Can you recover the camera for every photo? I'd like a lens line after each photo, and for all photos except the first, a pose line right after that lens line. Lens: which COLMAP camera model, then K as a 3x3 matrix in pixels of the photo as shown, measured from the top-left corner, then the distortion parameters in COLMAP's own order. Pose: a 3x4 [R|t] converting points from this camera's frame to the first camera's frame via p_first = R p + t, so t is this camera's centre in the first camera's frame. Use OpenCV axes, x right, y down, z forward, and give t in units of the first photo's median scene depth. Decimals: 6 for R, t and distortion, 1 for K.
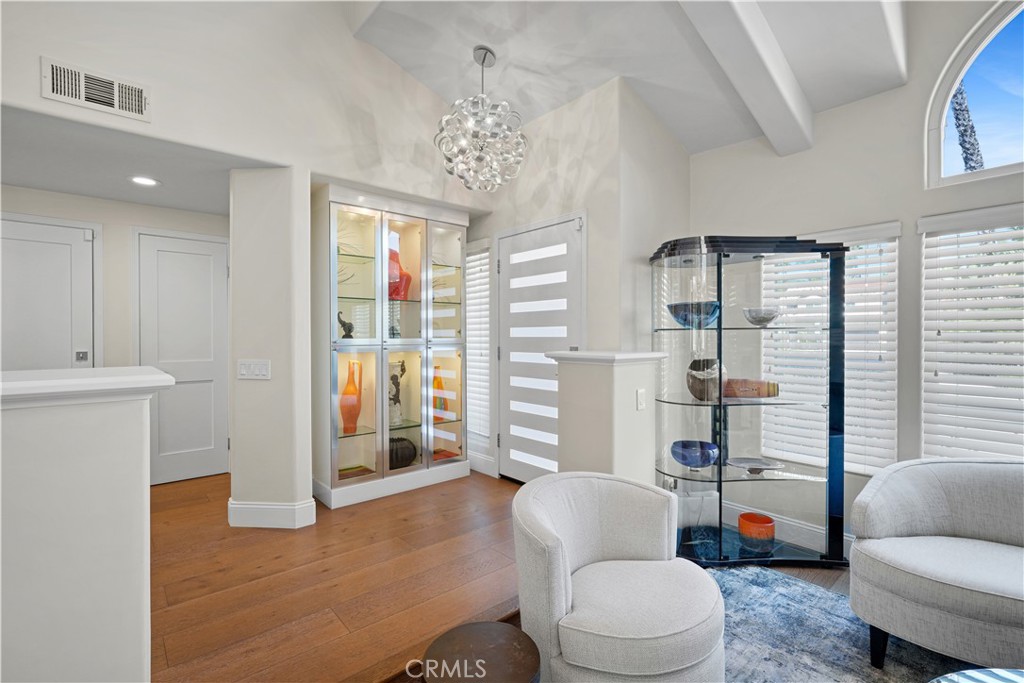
lens RADIAL K [[463.9, 0, 512.1], [0, 463.9, 331.0], [0, 0, 1]] dist [0.000280, 0.000263]
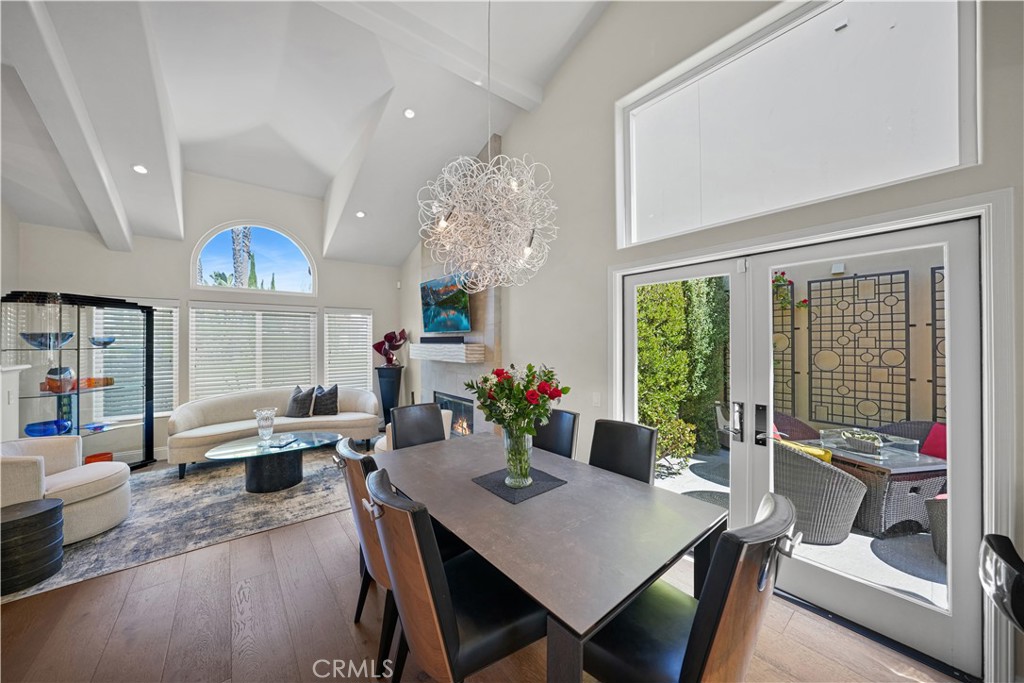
lens RADIAL K [[349.1, 0, 512.0], [0, 349.1, 341.5], [0, 0, 1]] dist [0.000069, 0.000015]
pose [[0.017789, 0.006949, 0.999818, -0.808929], [0.008657, 0.999937, -0.007104, -0.008079], [-0.999804, 0.008781, 0.017727, -0.626975]]
